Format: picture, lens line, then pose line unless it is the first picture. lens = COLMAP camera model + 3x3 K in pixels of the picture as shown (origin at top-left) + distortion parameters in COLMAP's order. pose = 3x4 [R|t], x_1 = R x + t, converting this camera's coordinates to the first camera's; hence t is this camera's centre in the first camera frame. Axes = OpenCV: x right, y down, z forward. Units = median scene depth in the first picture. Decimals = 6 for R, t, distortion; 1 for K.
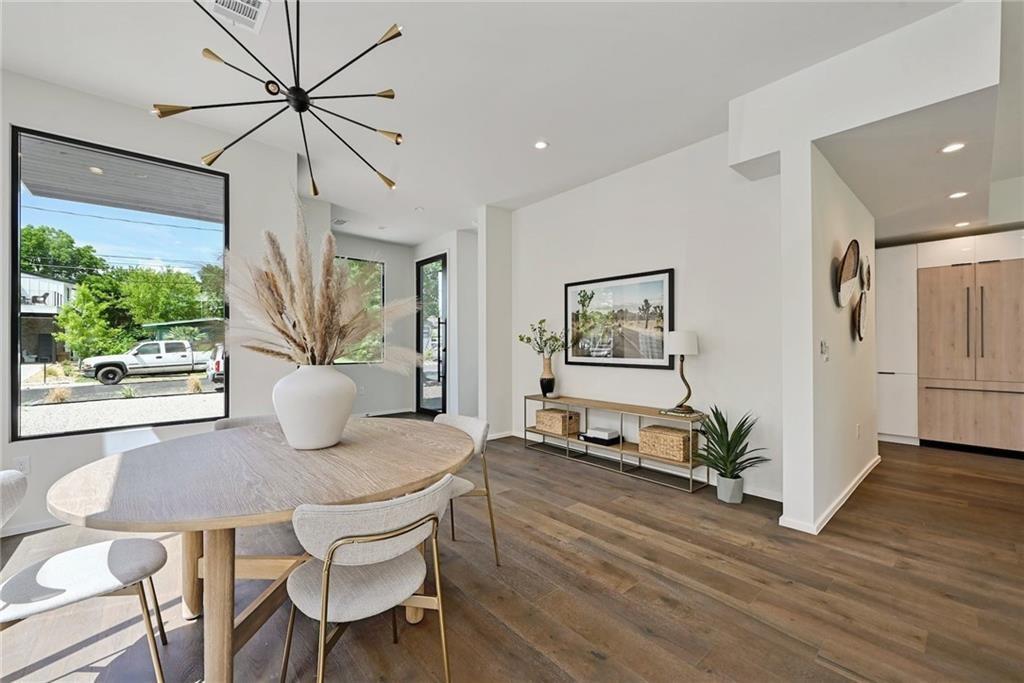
lens RADIAL K [[412.6, 0, 509.6], [0, 412.6, 348.8], [0, 0, 1]] dist [0.002875, 0.000292]
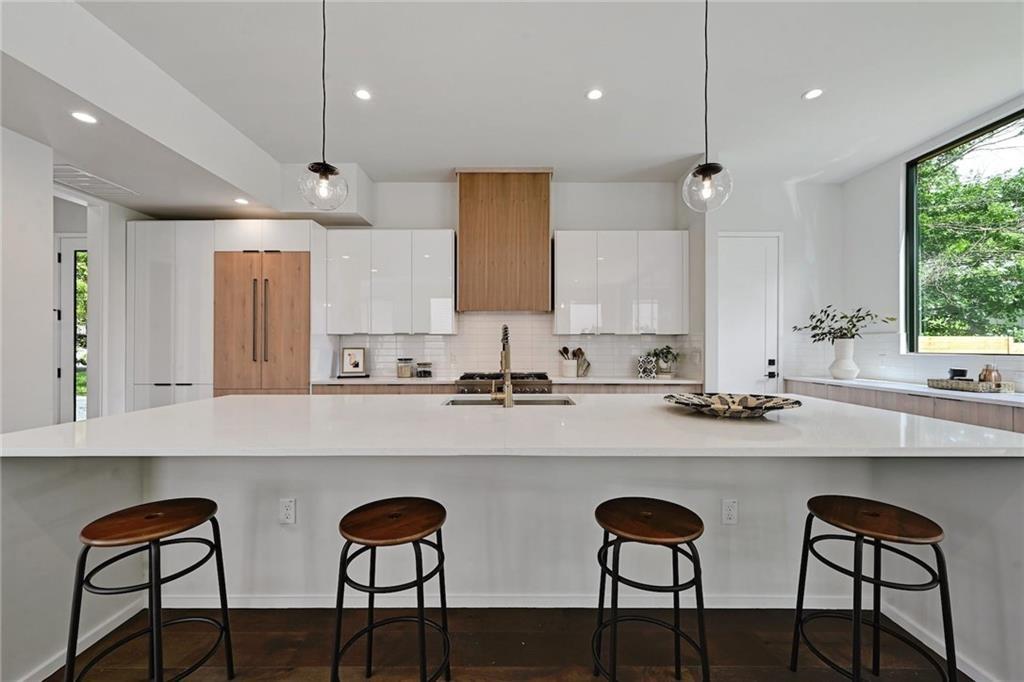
lens RADIAL K [[406.9, 0, 510.0], [0, 406.9, 345.4], [0, 0, 1]] dist [0.001410, 0.000043]
pose [[0.660403, 0.004323, 0.750899, 0.827641], [0.001361, 0.999975, -0.006954, -0.006404], [-0.750910, 0.005614, 0.660381, 0.062947]]
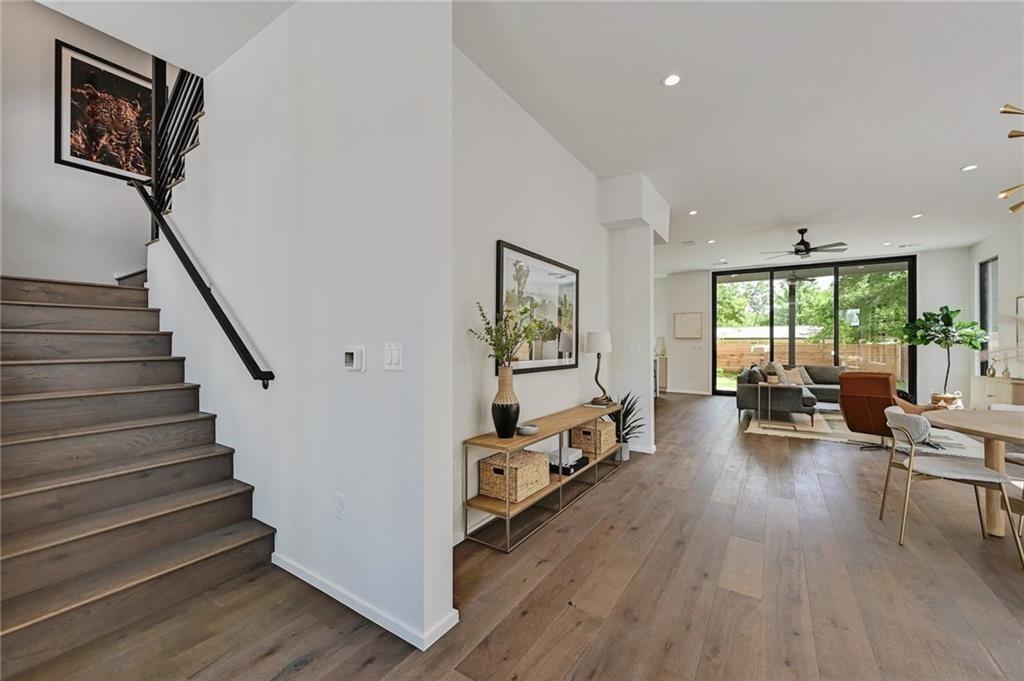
lens RADIAL K [[403.2, 0, 512.0], [0, 403.2, 340.5], [0, 0, 1]] dist [-0.000313, -0.000221]
pose [[-0.268662, 0.012381, 0.963155, -0.459178], [0.005584, 0.999921, -0.011296, -0.005888], [-0.963218, 0.002343, -0.268710, 1.218590]]
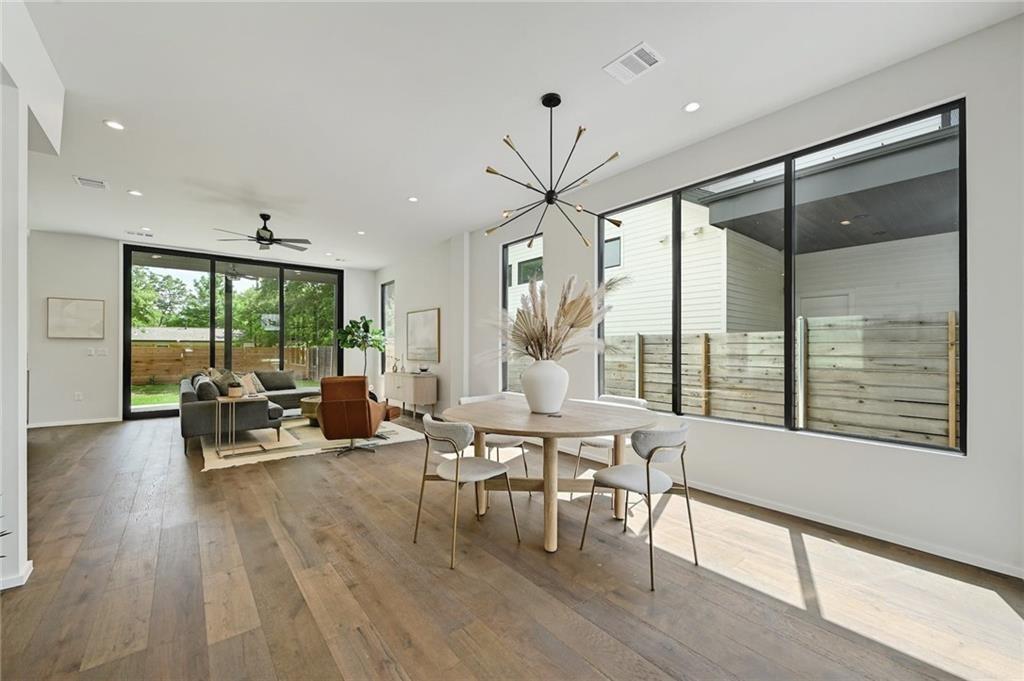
lens RADIAL K [[406.9, 0, 510.0], [0, 406.9, 344.9], [0, 0, 1]] dist [0.001410, 0.000043]
pose [[-0.999120, 0.006388, 0.041459, -0.169166], [0.006369, 0.999980, -0.000587, -0.005177], [-0.041462, -0.000323, -0.999140, 1.062084]]
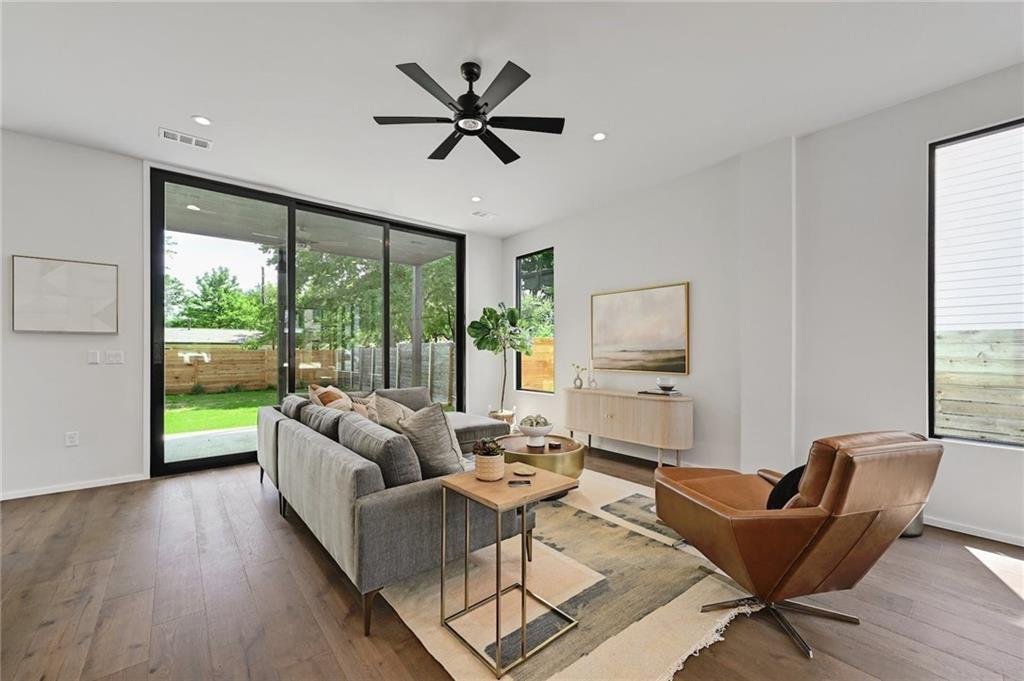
lens RADIAL K [[407.1, 0, 512.1], [0, 407.1, 350.1], [0, 0, 1]] dist [-0.002442, 0.000031]
pose [[-0.999570, 0.005739, 0.028771, 0.546698], [0.005908, 0.999966, 0.005780, -0.003938], [-0.028736, 0.005947, -0.999569, 0.441556]]
